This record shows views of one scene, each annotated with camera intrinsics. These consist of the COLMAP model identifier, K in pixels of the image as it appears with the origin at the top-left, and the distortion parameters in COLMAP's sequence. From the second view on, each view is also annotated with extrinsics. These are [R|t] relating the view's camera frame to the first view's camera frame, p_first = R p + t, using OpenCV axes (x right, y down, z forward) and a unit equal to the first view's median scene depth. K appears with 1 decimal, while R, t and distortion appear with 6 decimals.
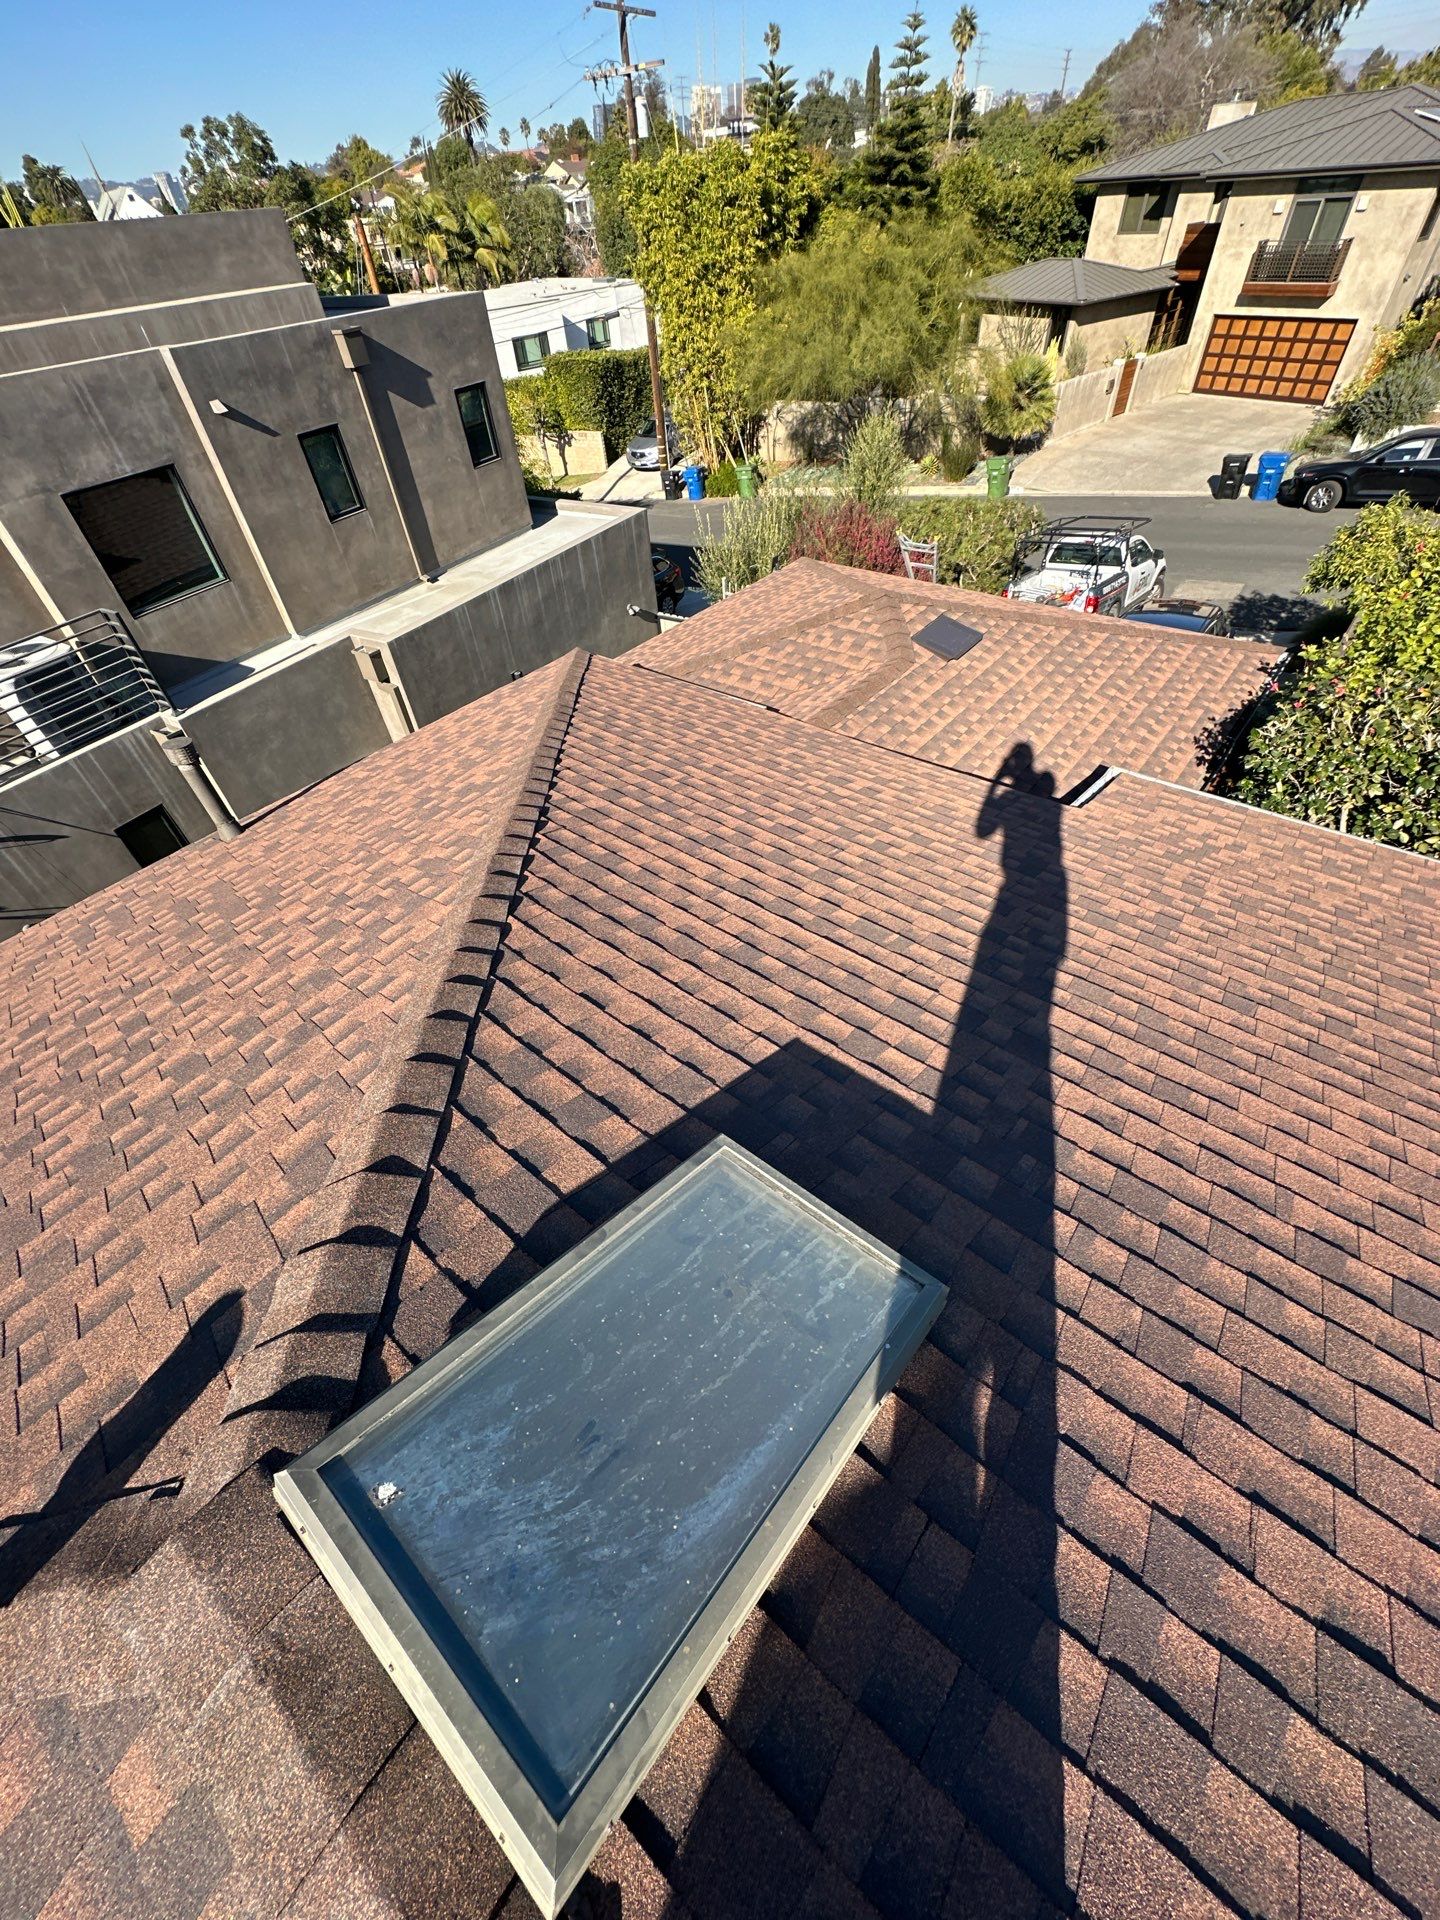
lens RADIAL K [[763.8, 0, 719.9], [0, 763.8, 957.8], [0, 0, 1]] dist [-0.004505, 0.000656]
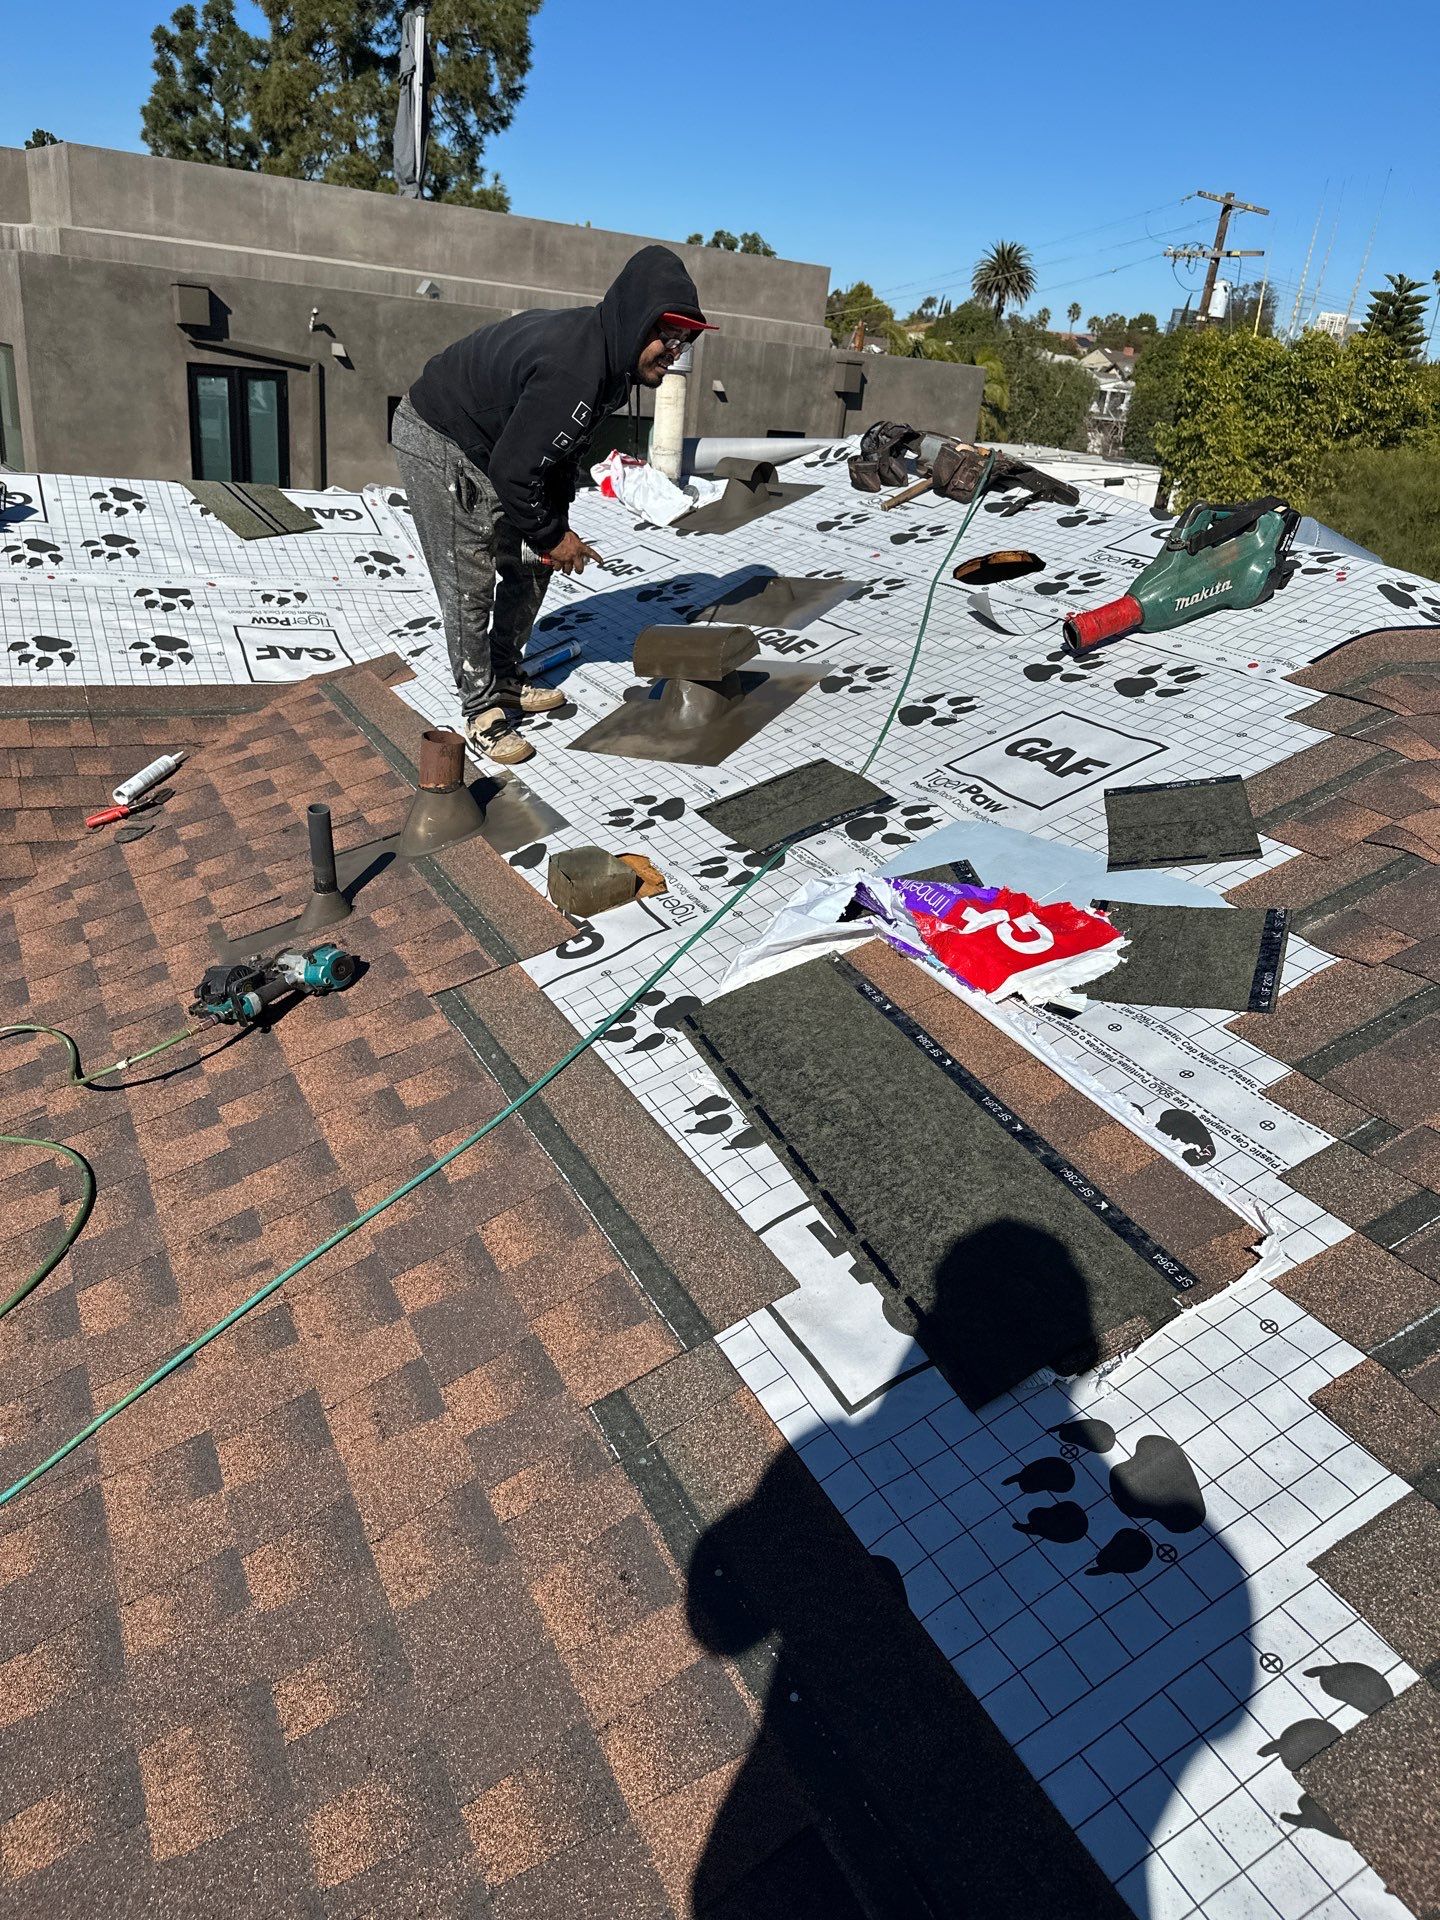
lens RADIAL K [[1339.9, 0, 696.0], [0, 1339.9, 965.0], [0, 0, 1]] dist [-0.000947, -0.006896]
pose [[0.902415, 0.308617, -0.300671, 0.040759], [-0.396835, 0.867141, -0.300978, 0.180767], [0.167837, 0.390924, 0.904991, -0.124777]]
